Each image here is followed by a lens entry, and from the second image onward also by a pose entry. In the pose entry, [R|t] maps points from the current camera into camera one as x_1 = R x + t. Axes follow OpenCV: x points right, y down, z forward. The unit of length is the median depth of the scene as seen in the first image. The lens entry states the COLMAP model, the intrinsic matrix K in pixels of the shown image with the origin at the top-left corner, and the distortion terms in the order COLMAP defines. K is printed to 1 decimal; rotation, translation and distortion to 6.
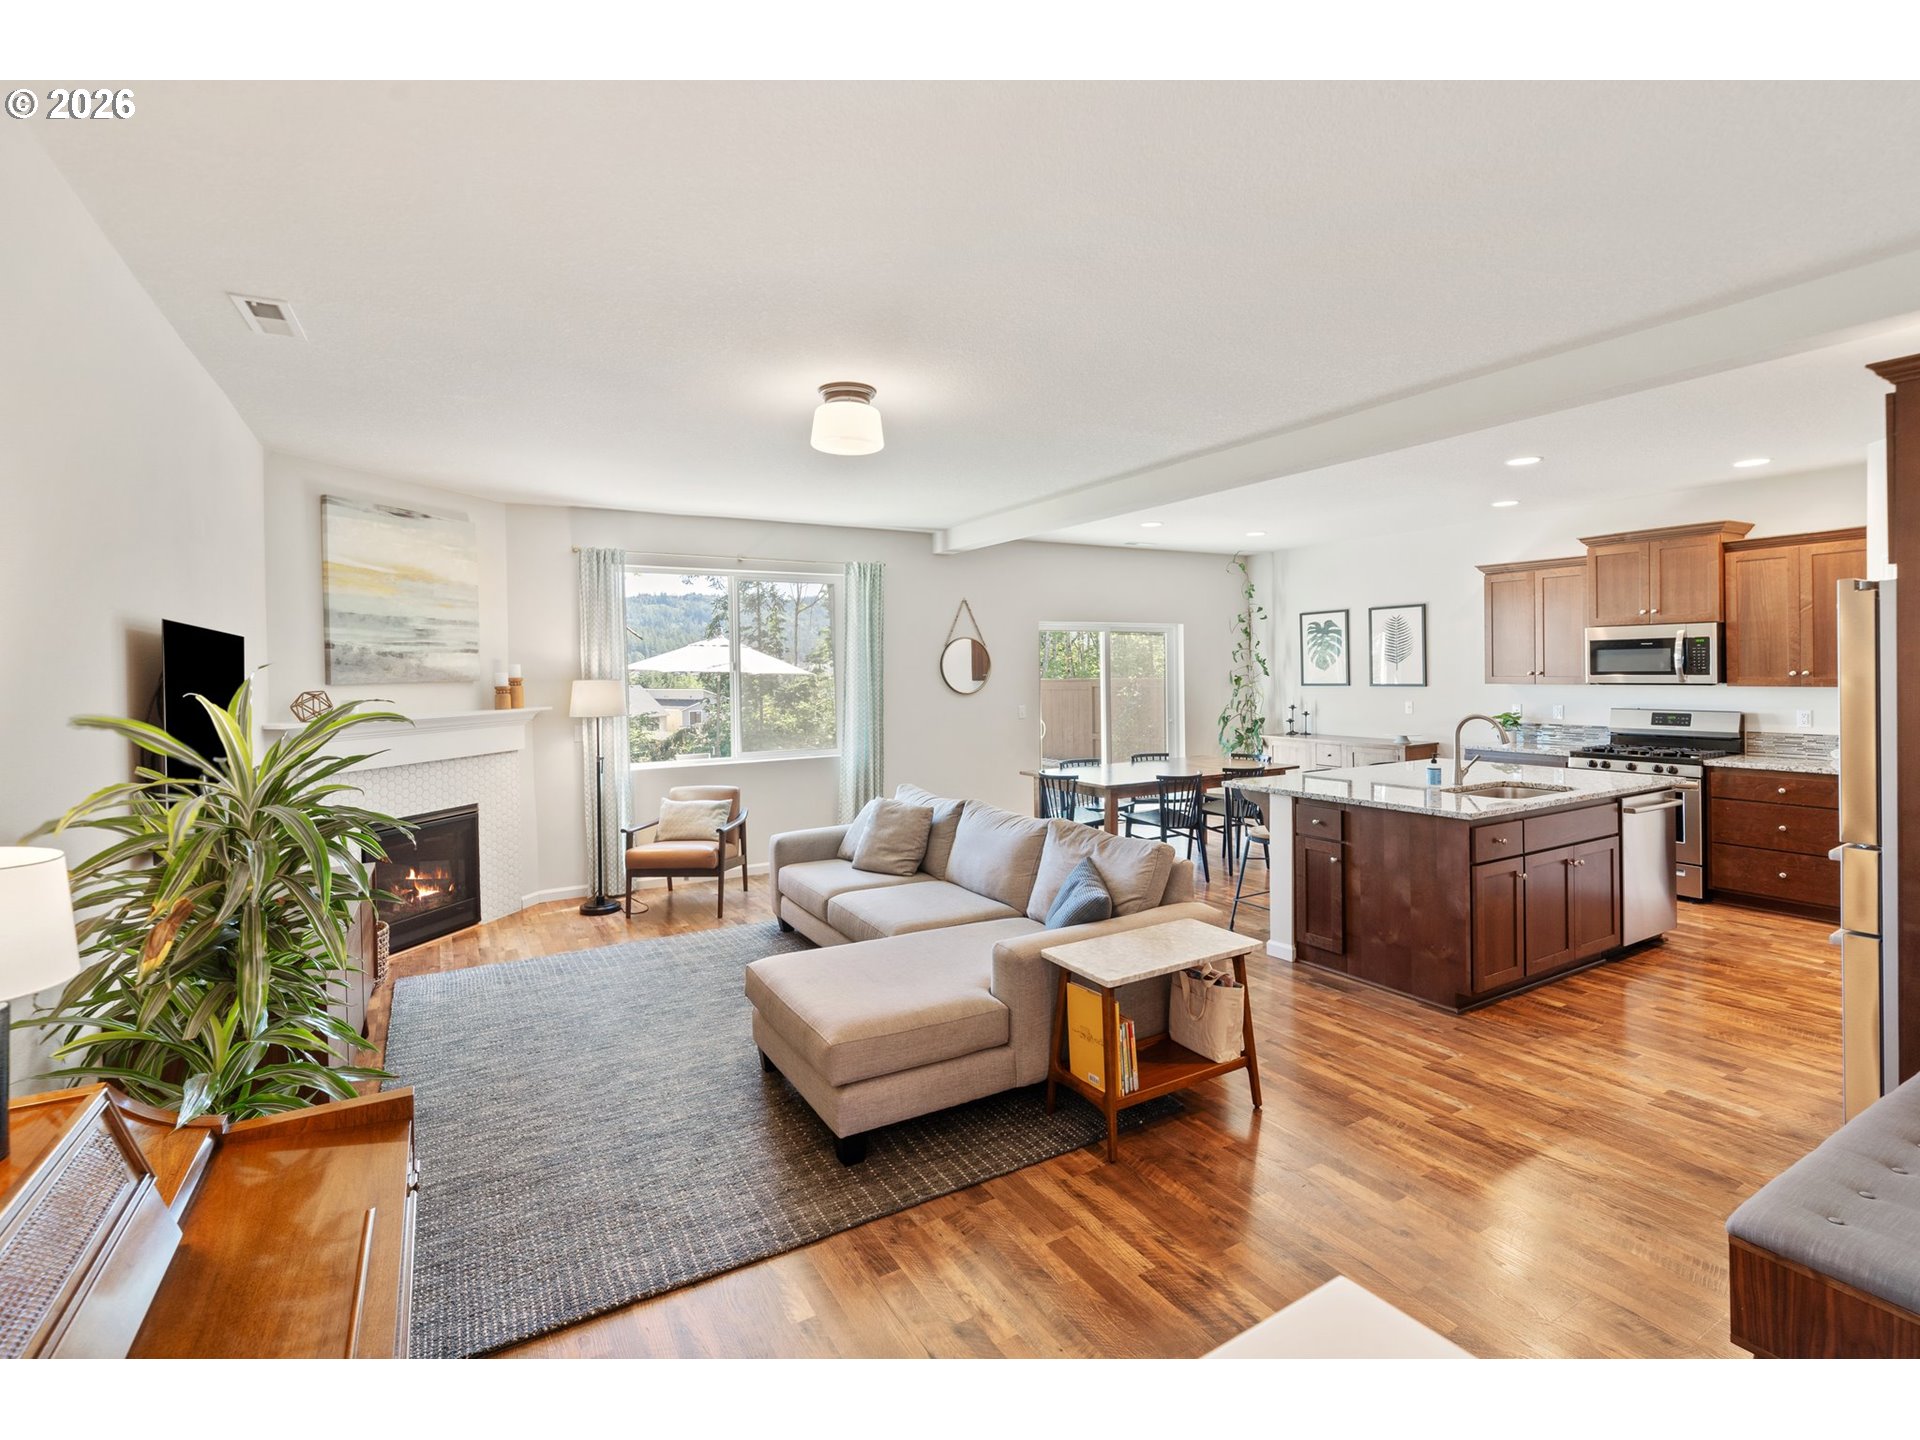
lens RADIAL K [[840.5, 0, 949.1], [0, 840.5, 689.1], [0, 0, 1]] dist [0.002858, 0.001552]
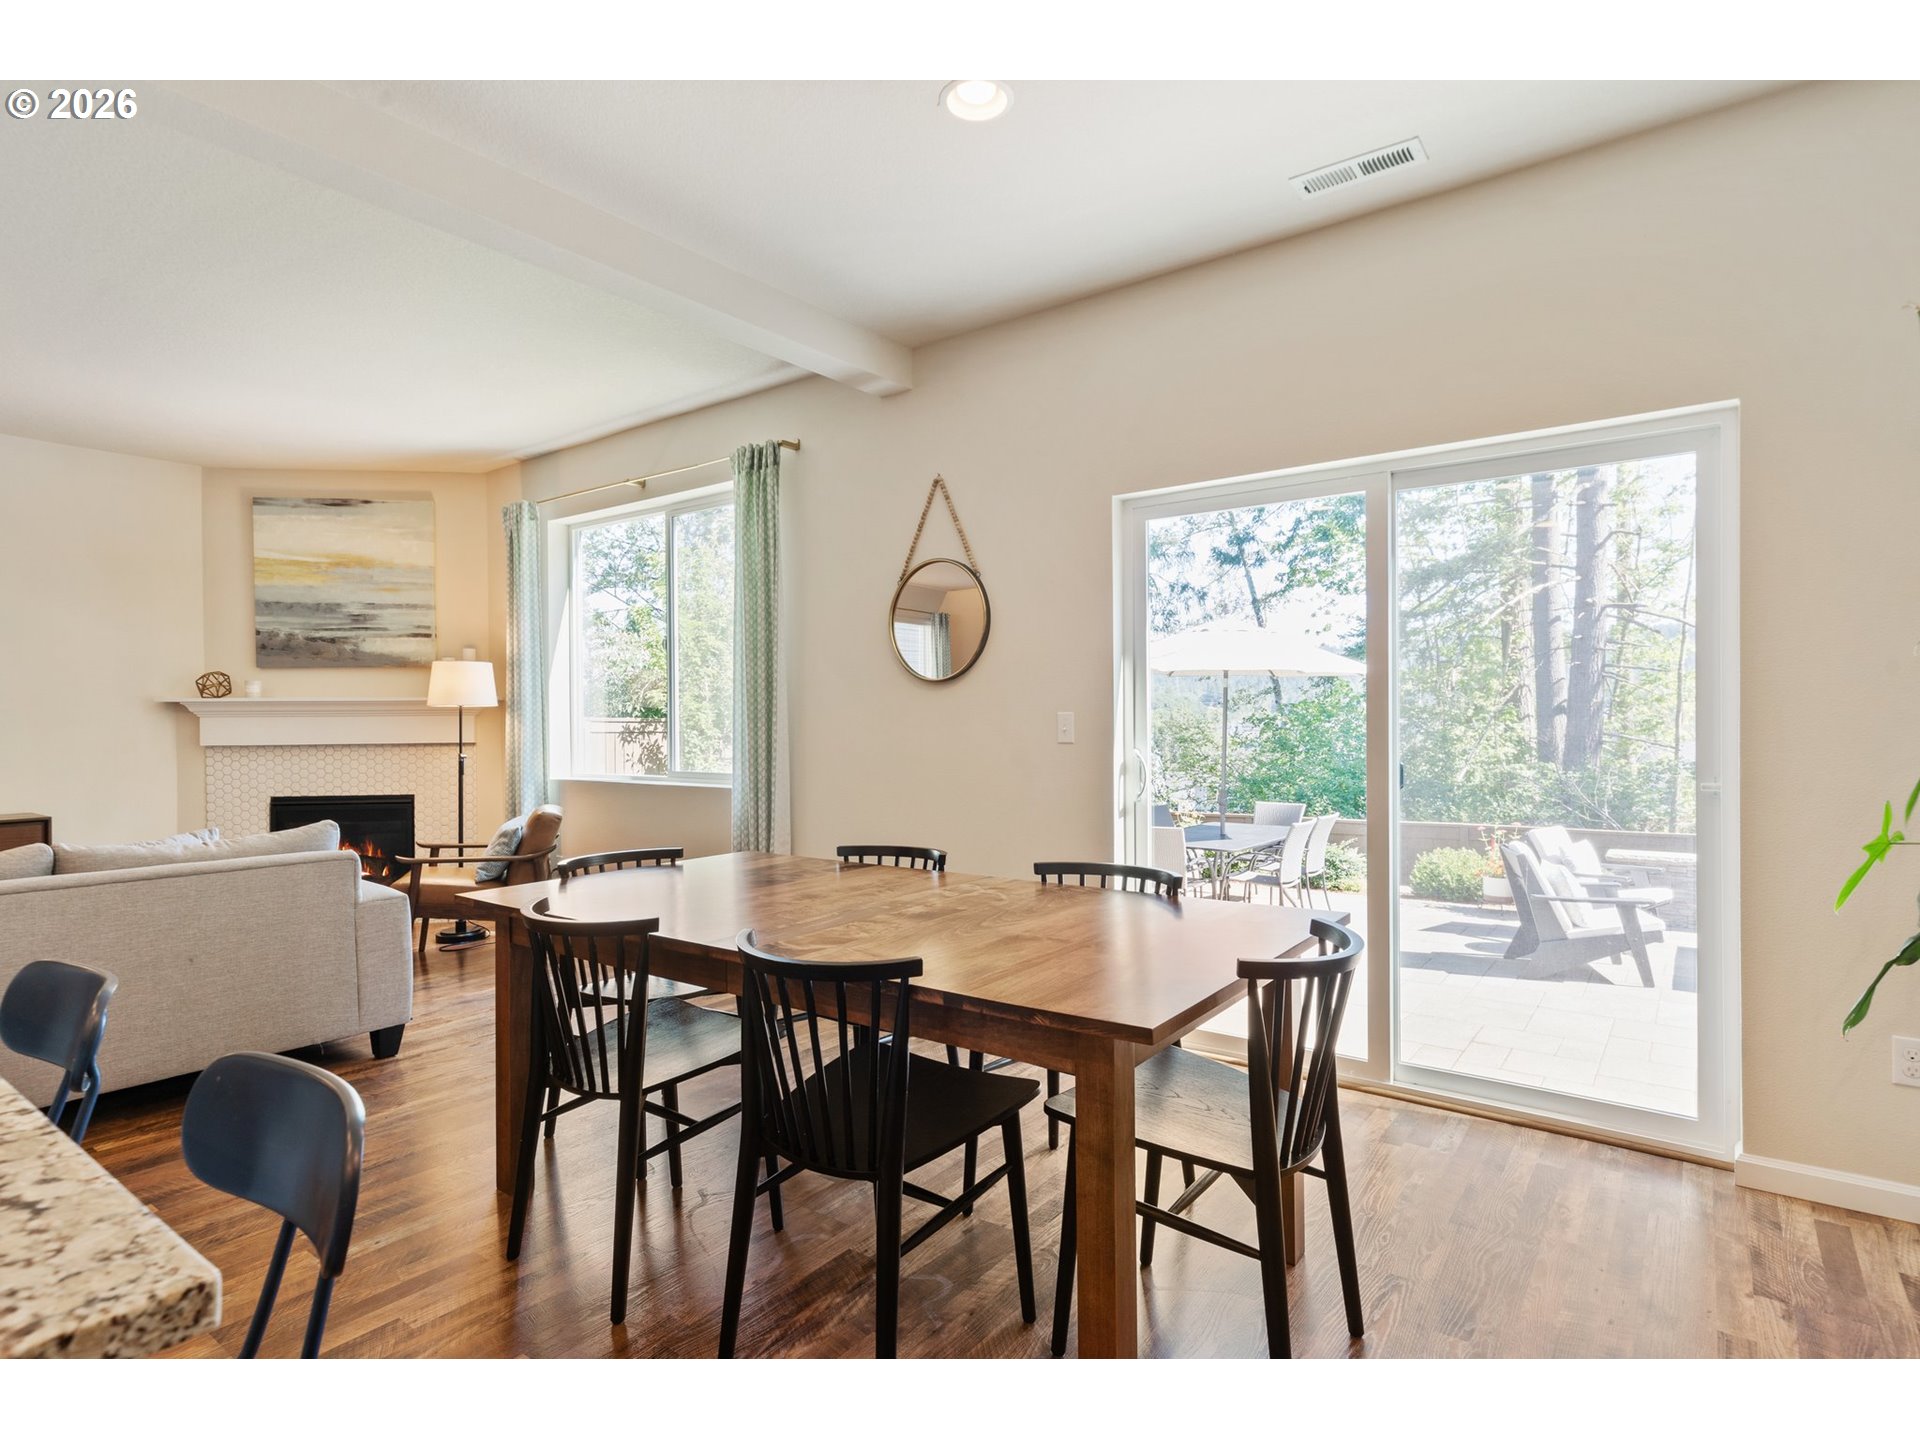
lens RADIAL K [[1020.9, 0, 923.5], [0, 1020.9, 732.8], [0, 0, 1]] dist [-0.004834, 0.001098]
pose [[0.396077, 0.026782, -0.917827, 0.757779], [-0.021640, 0.999569, 0.019829, 0.031319], [0.917962, 0.012008, 0.396486, 1.121351]]
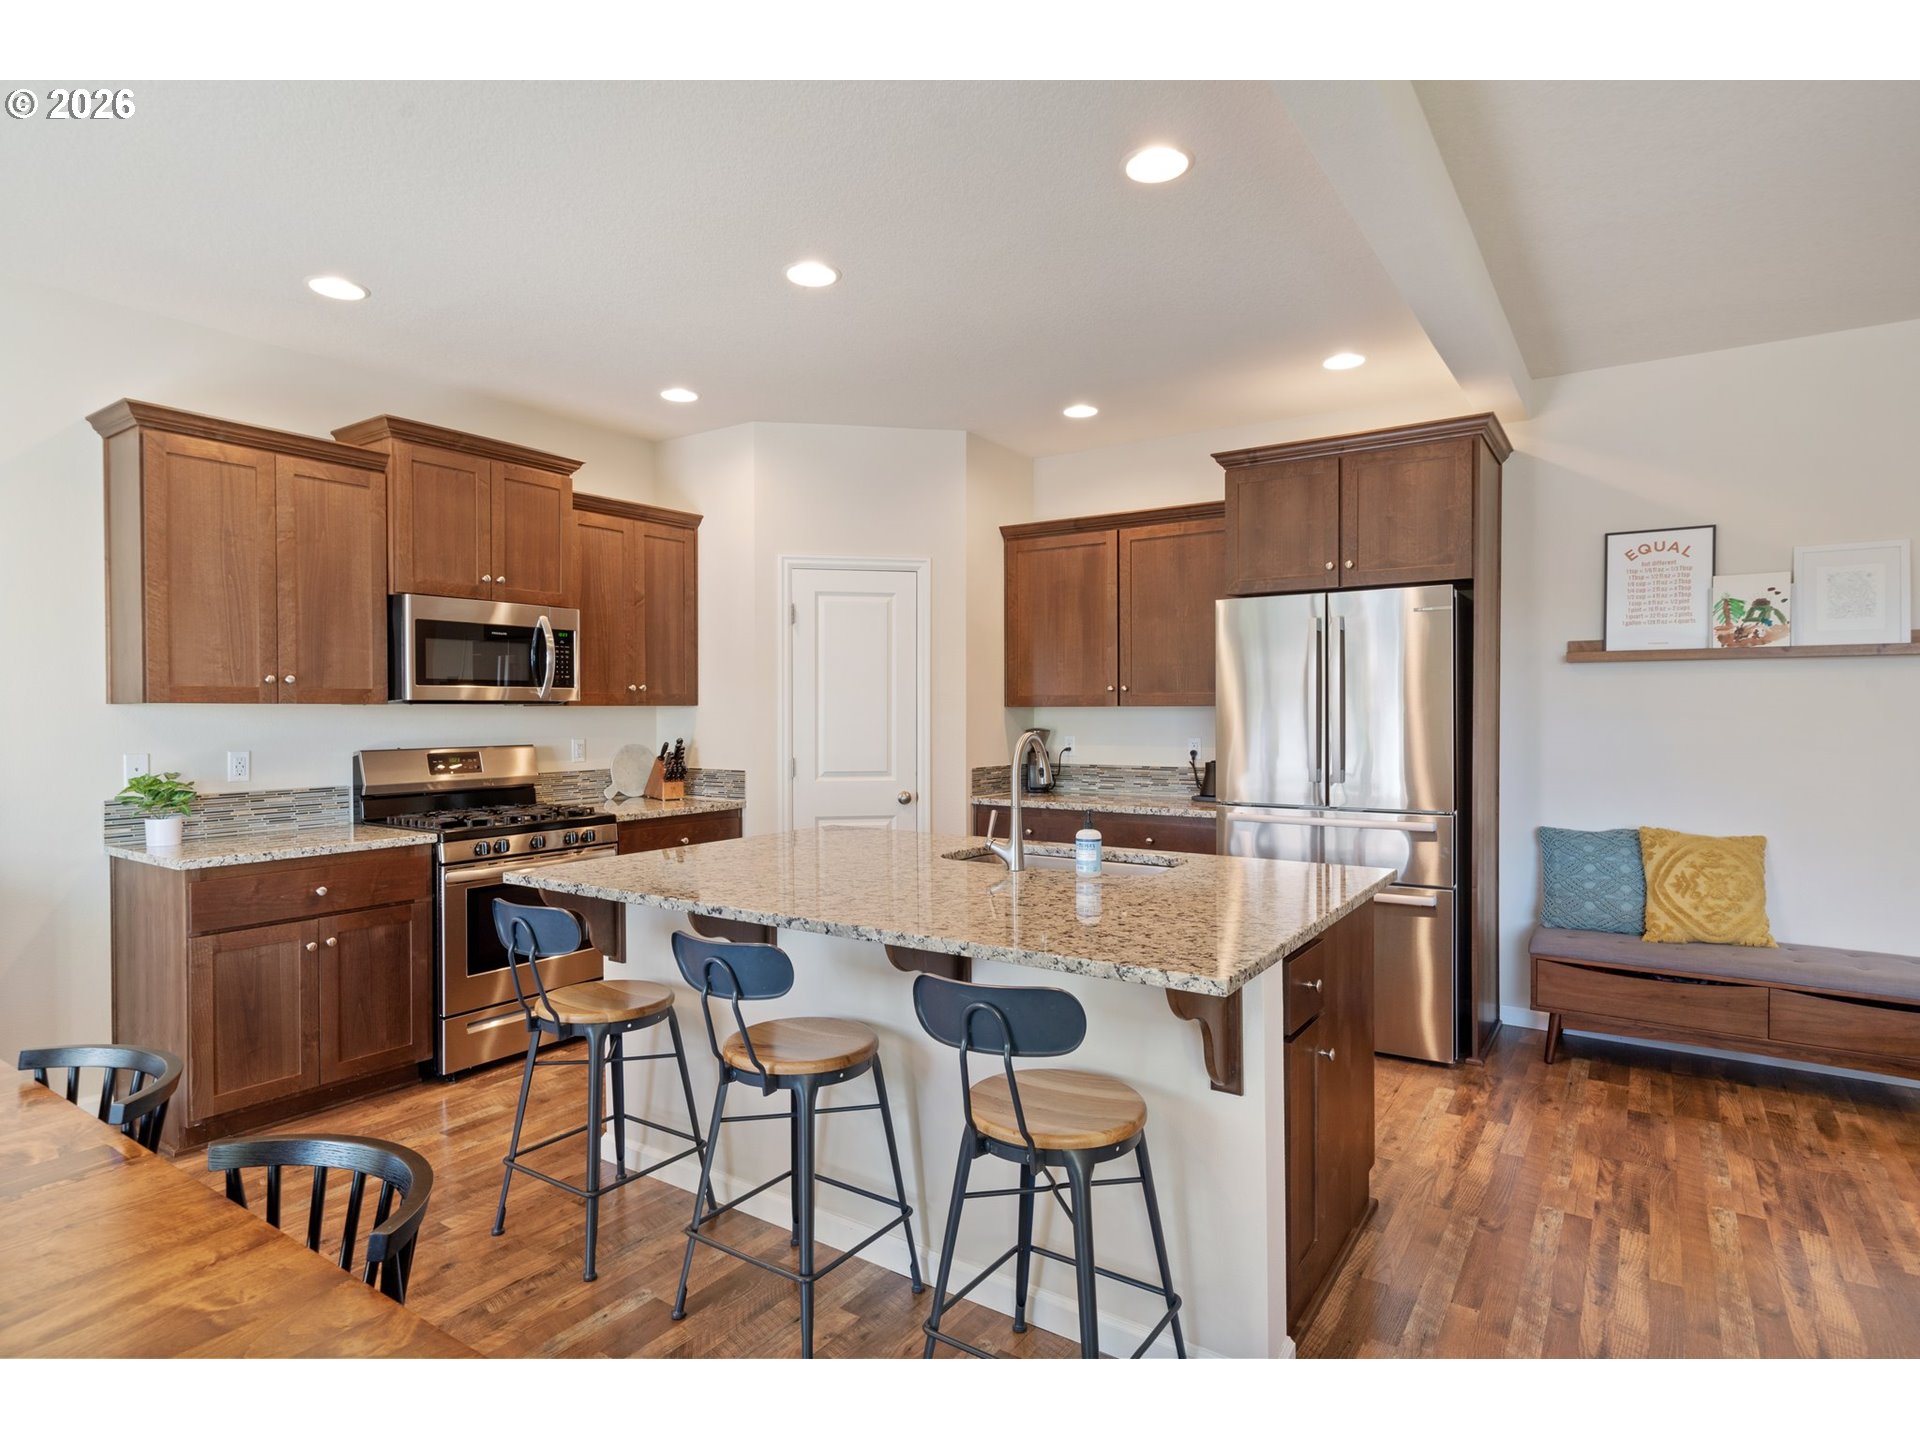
lens RADIAL K [[1020.9, 0, 950.6], [0, 1020.9, 728.6], [0, 0, 1]] dist [-0.004834, 0.001098]
pose [[-0.446910, -0.001610, 0.894578, 0.051740], [0.027699, 0.999494, 0.015637, 0.010914], [-0.894150, 0.031767, -0.446639, 1.120875]]
